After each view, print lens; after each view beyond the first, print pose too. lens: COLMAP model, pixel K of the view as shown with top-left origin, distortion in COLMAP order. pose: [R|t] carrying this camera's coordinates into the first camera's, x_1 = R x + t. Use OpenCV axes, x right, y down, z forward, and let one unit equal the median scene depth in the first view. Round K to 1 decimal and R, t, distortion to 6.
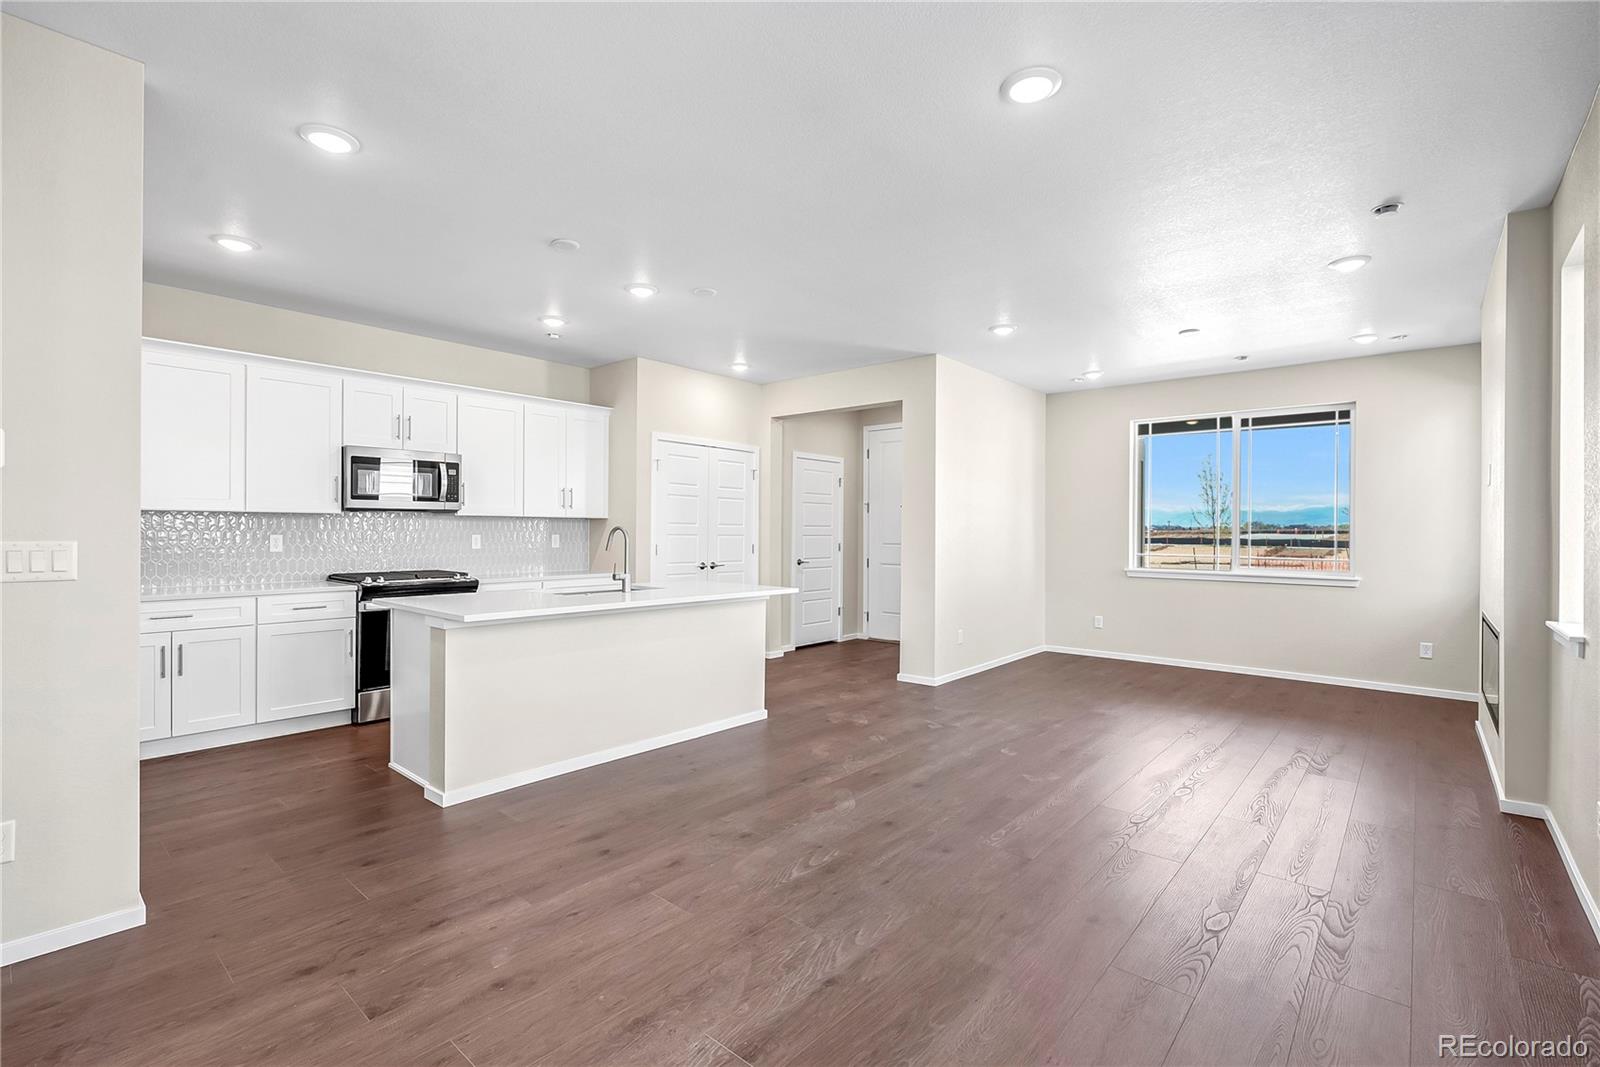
lens RADIAL K [[721.0, 0, 811.2], [0, 721.0, 527.4], [0, 0, 1]] dist [-0.004938, 0.002355]
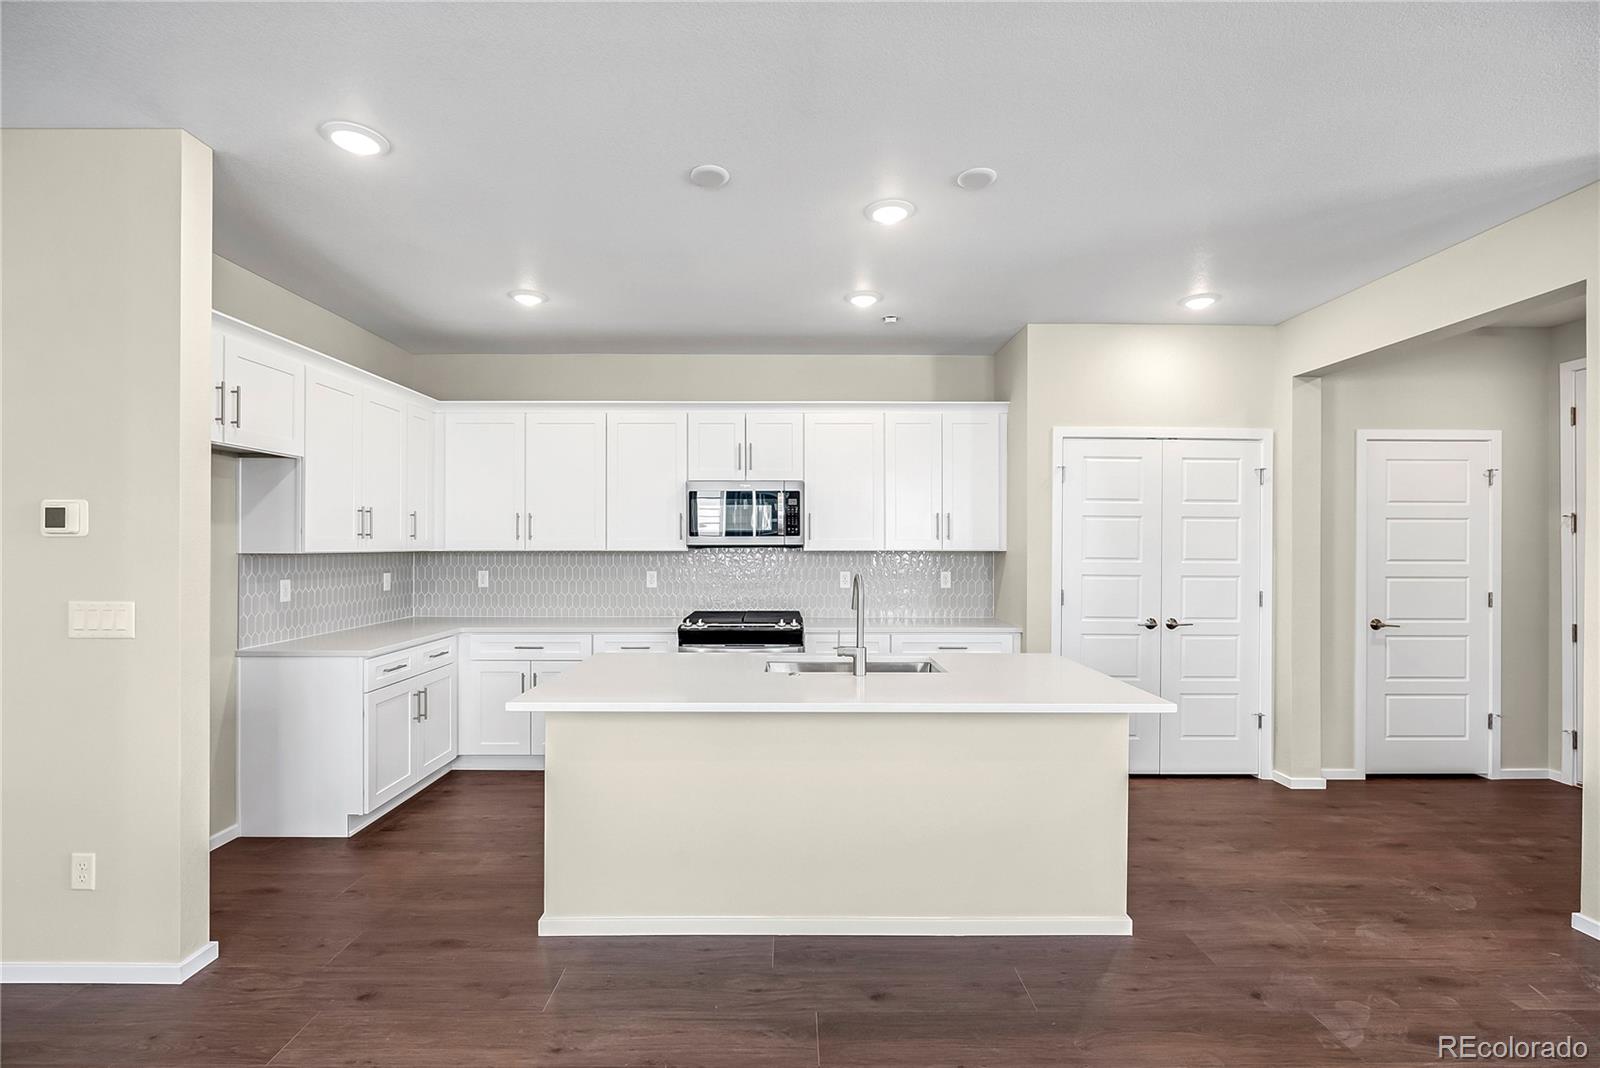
lens RADIAL K [[721.0, 0, 796.9], [0, 721.0, 542.6], [0, 0, 1]] dist [-0.004938, 0.002355]
pose [[0.652079, -0.004008, -0.758140, 0.164335], [0.004458, 0.999989, -0.001453, -0.024666], [0.758138, -0.002432, 0.652090, 0.413478]]
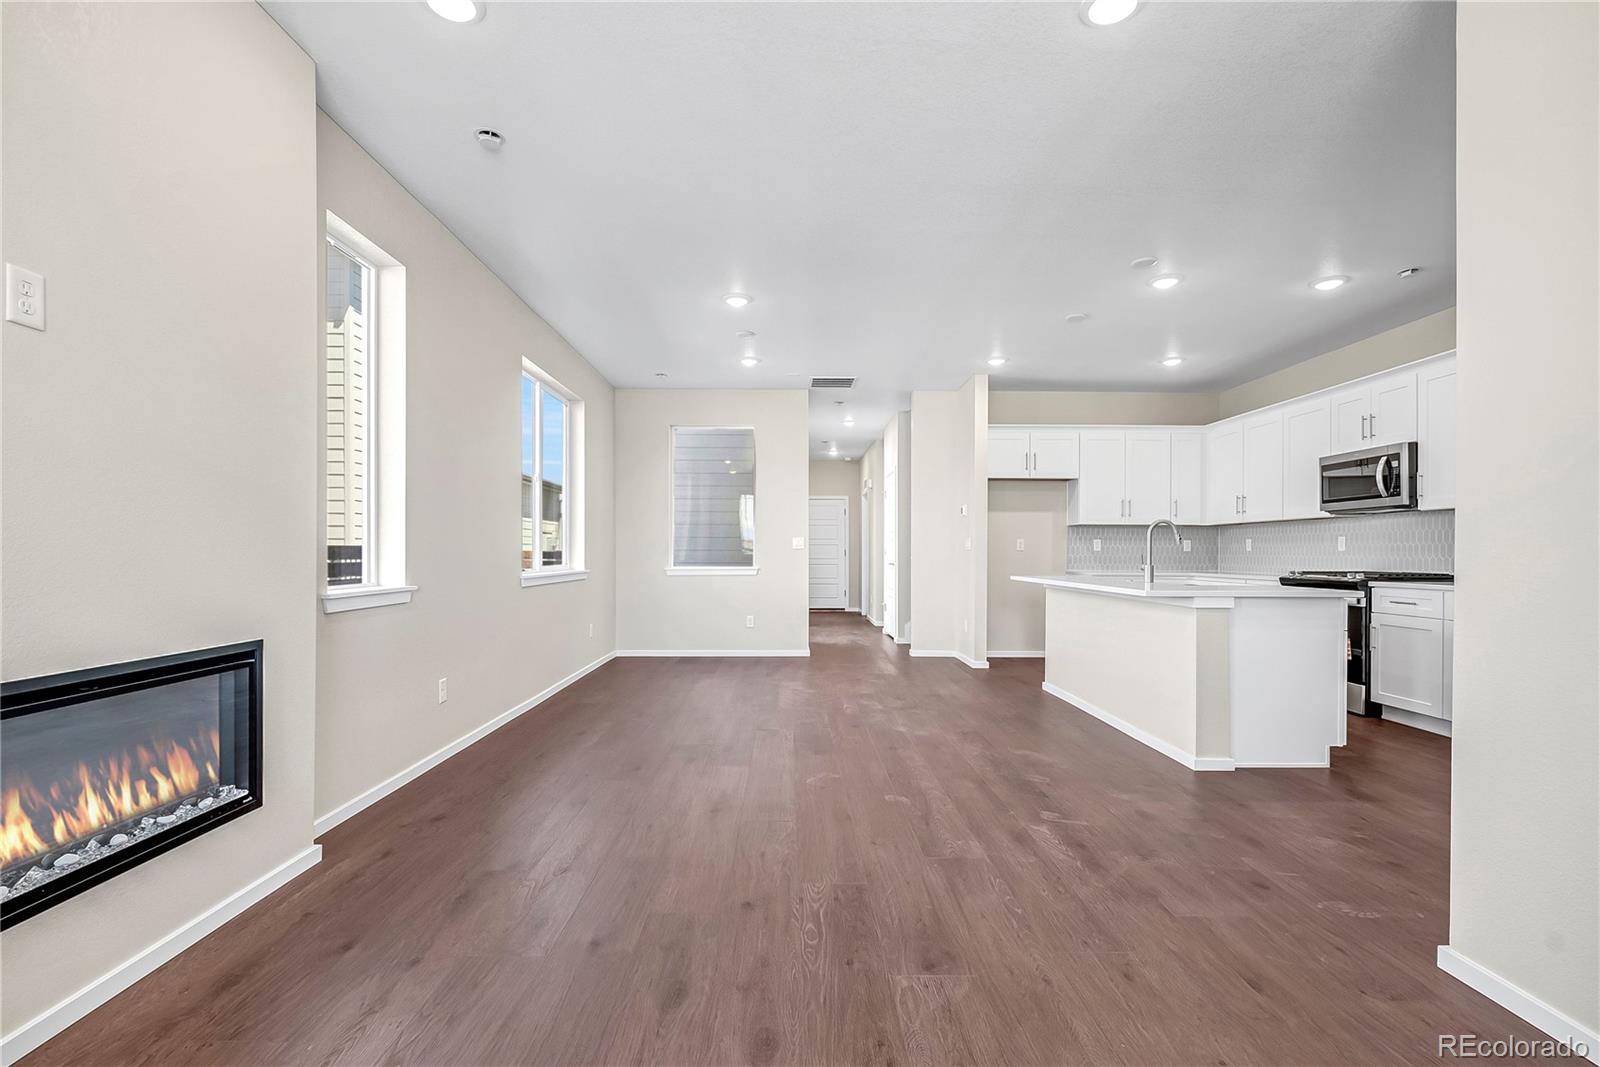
lens RADIAL K [[721.0, 0, 783.5], [0, 721.0, 556.0], [0, 0, 1]] dist [-0.004938, 0.002355]
pose [[-0.761143, -0.001728, -0.648582, 0.660890], [-0.002549, 0.999997, 0.000326, 0.040682], [0.648579, 0.001902, -0.761145, 1.152285]]
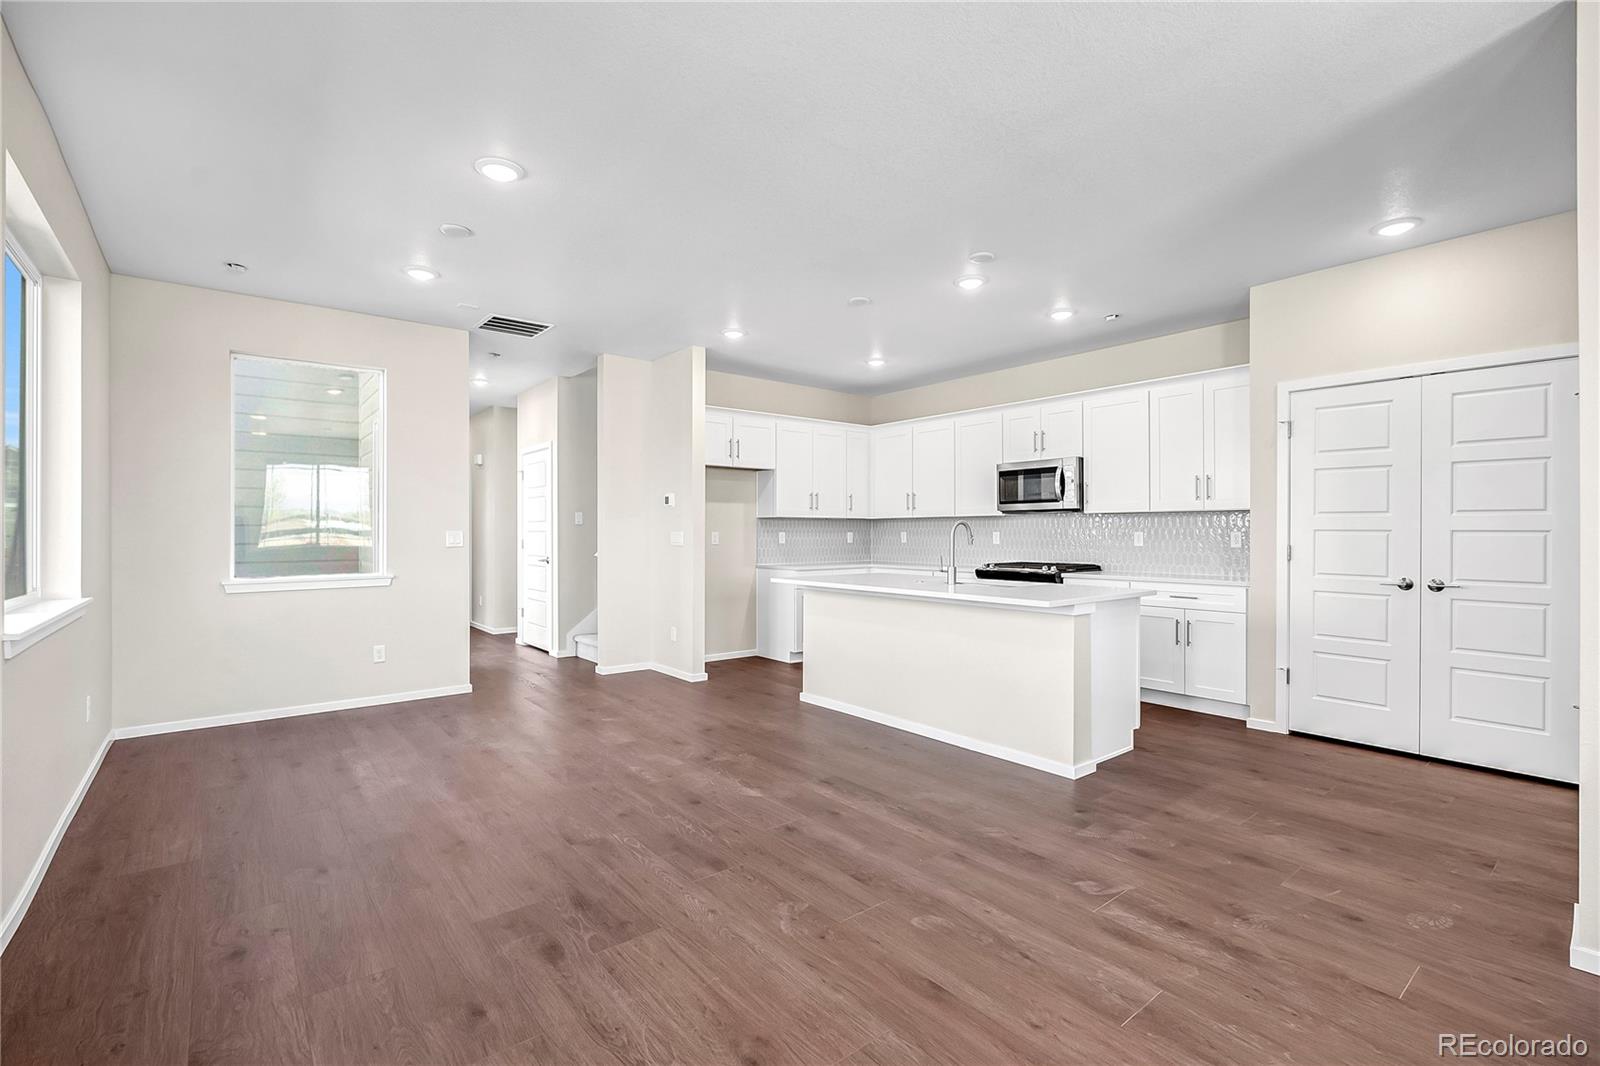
lens RADIAL K [[721.0, 0, 790.5], [0, 721.0, 532.3], [0, 0, 1]] dist [-0.004938, 0.002355]
pose [[-0.192105, -0.001529, -0.981373, 0.636956], [0.006091, 0.999978, -0.002751, 0.012127], [0.981355, -0.006506, -0.192092, 0.767942]]
